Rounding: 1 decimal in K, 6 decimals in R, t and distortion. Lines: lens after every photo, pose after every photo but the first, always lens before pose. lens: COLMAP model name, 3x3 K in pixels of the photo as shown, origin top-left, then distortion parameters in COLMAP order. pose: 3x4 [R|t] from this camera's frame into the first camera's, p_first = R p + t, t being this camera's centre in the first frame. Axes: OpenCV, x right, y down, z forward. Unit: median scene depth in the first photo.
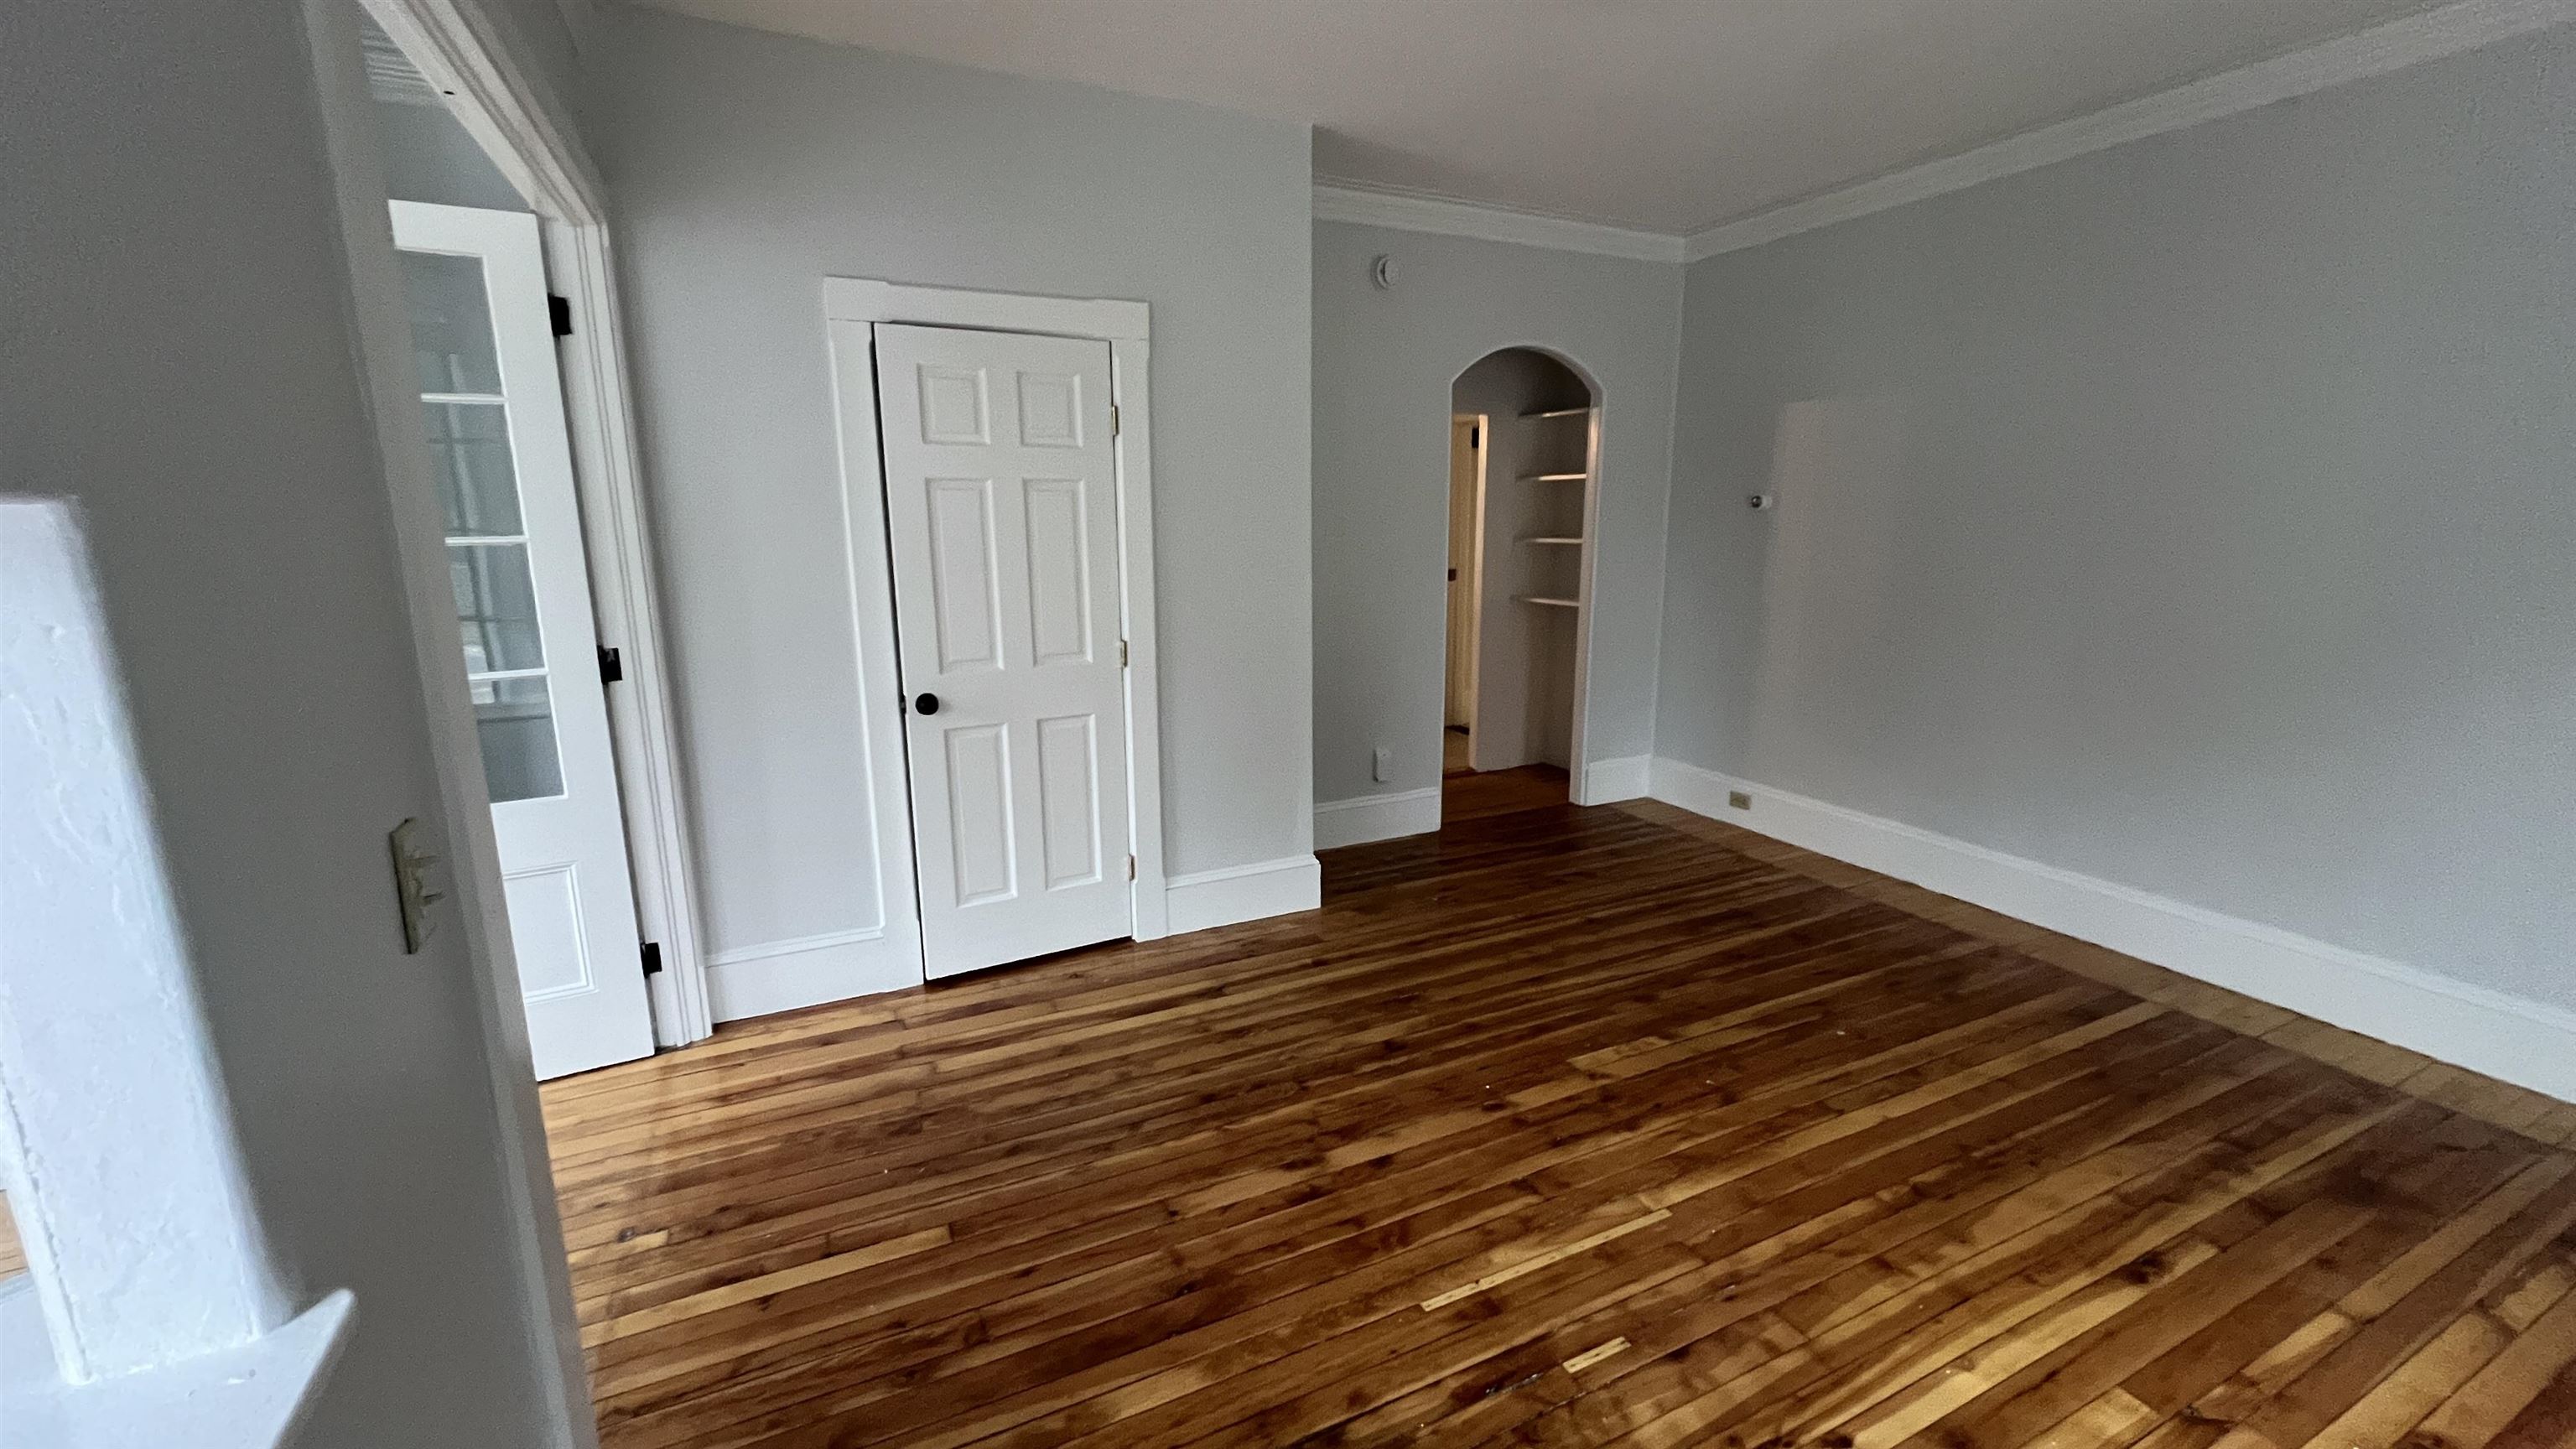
lens RADIAL K [[1025.8, 0, 1282.5], [0, 1025.8, 725.5], [0, 0, 1]] dist [-0.001672, 0.000164]
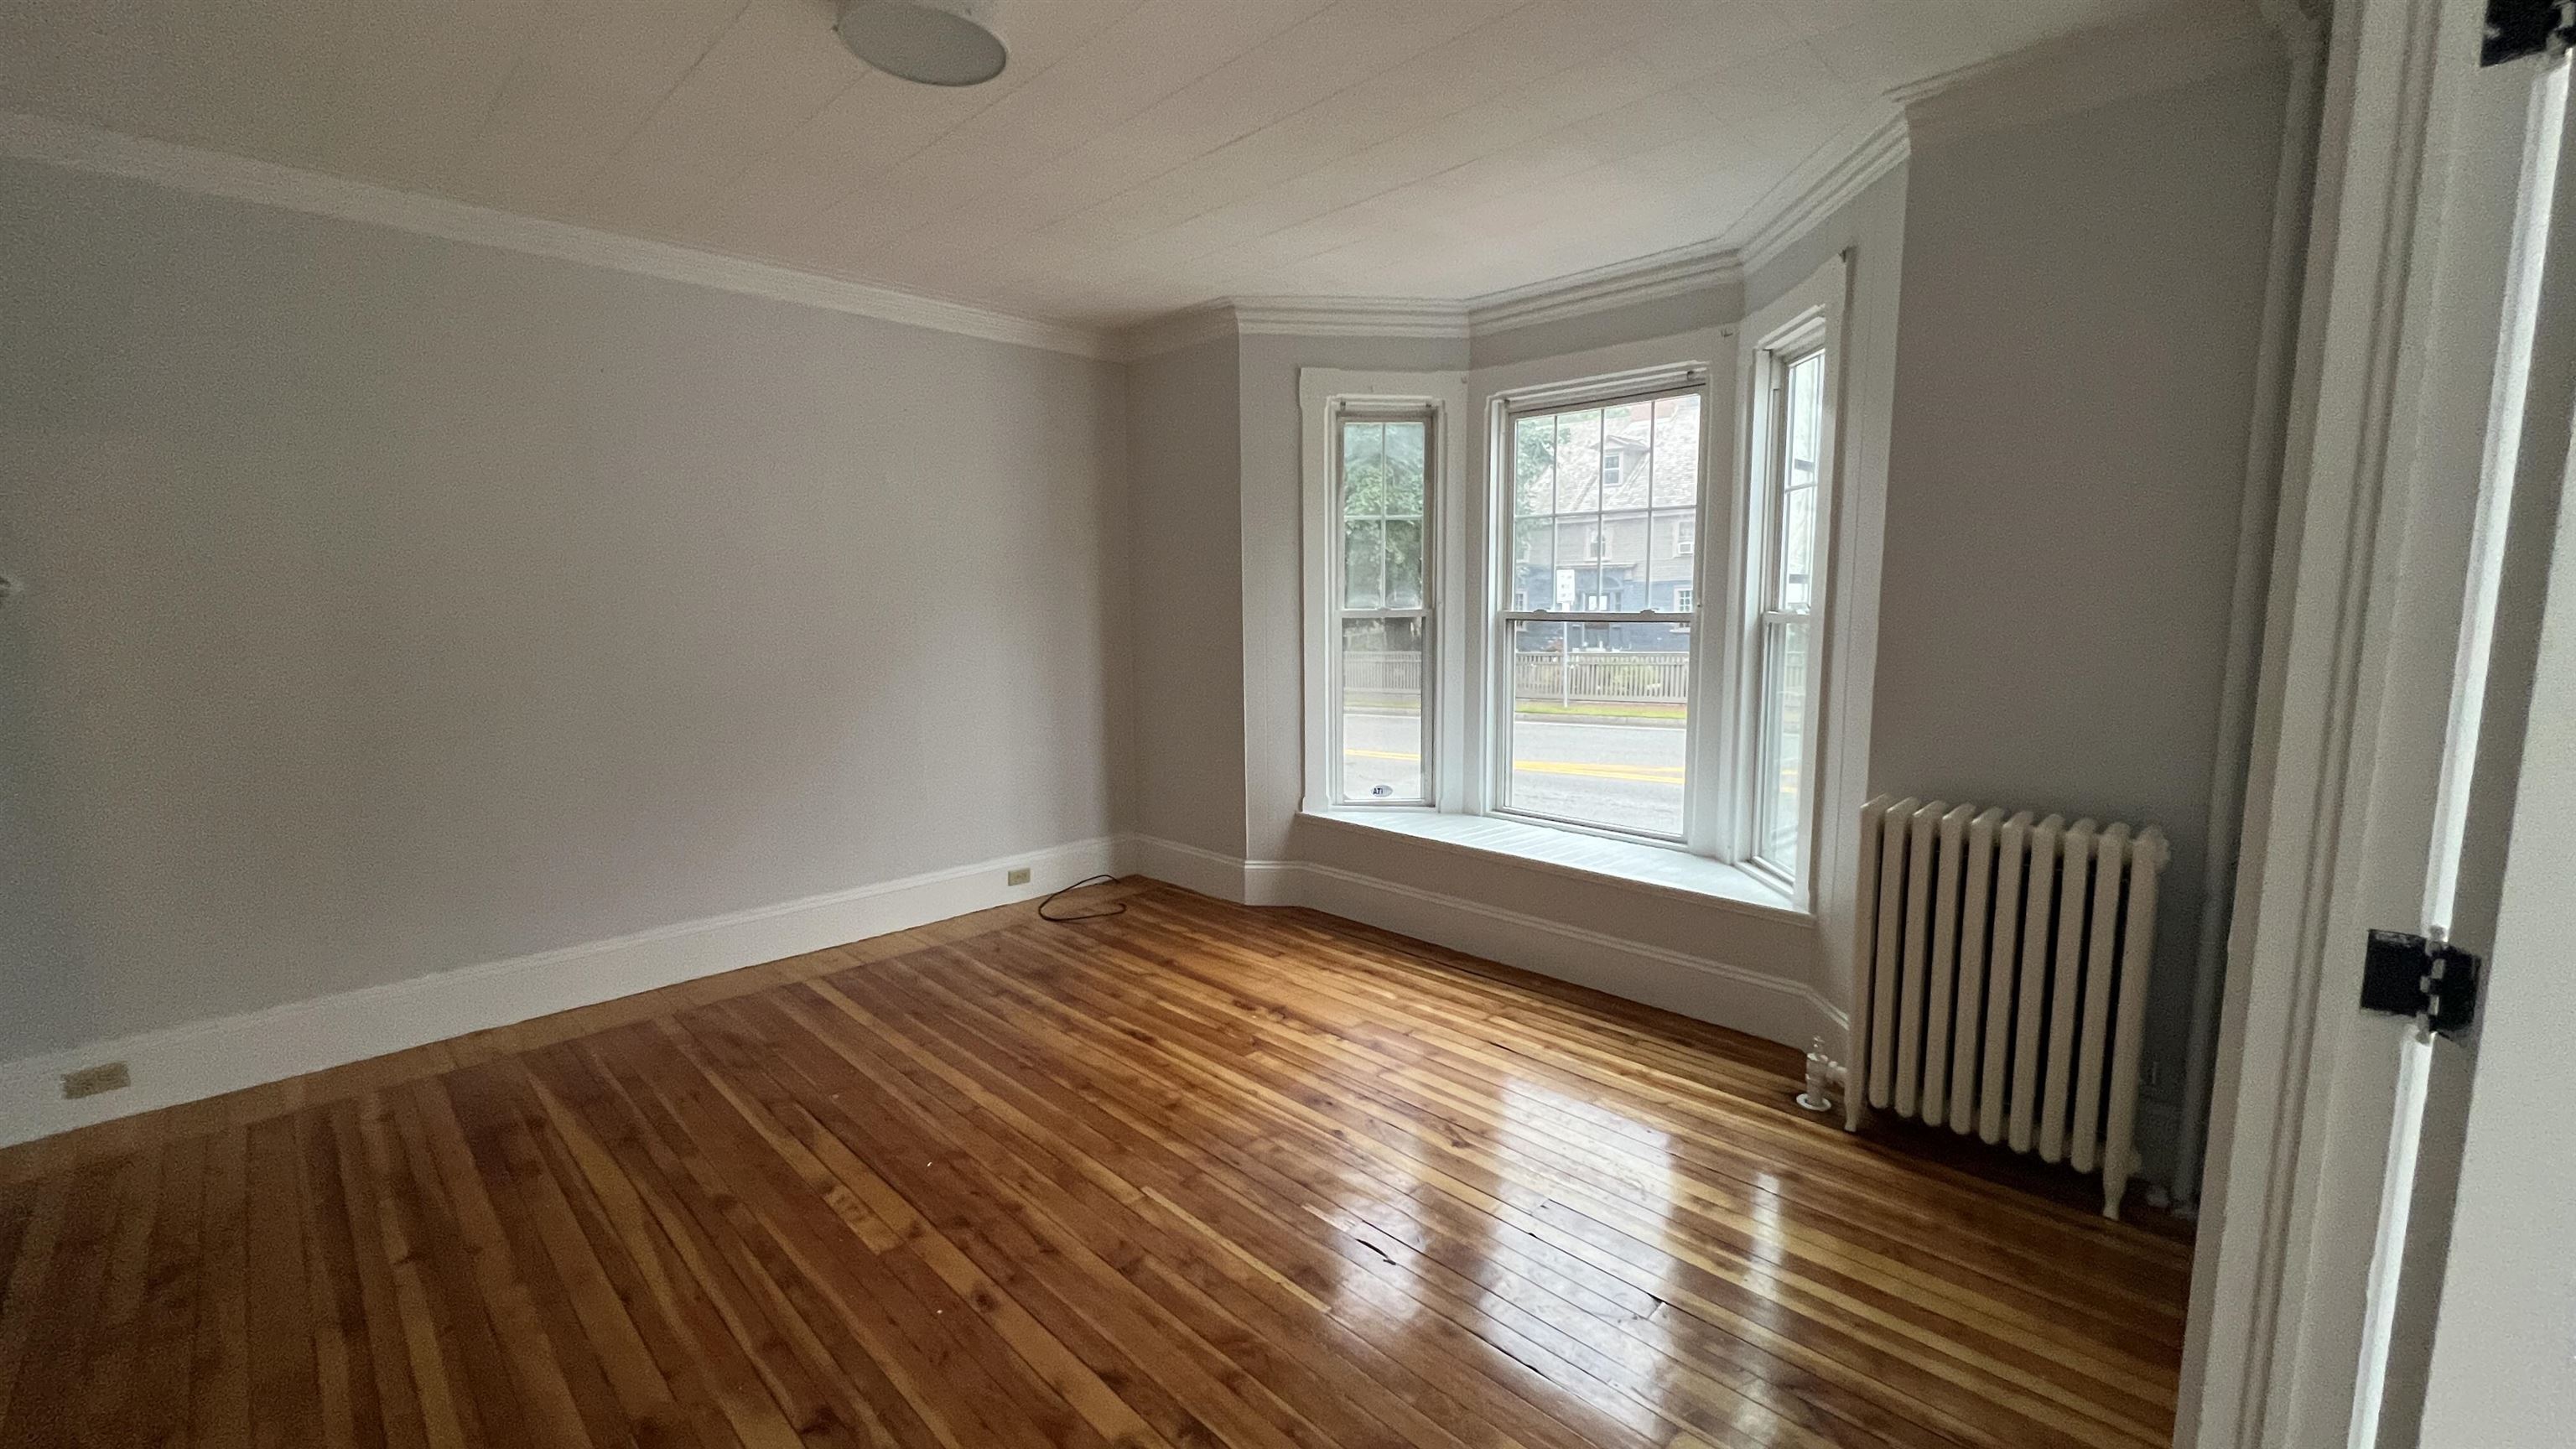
lens RADIAL K [[1025.8, 0, 1285.9], [0, 1025.8, 724.8], [0, 0, 1]] dist [-0.001672, 0.000164]
pose [[-0.338094, -0.114088, 0.934171, -0.537523], [0.201059, 0.960951, 0.190126, -0.166211], [-0.919384, 0.252104, -0.301954, 0.820769]]
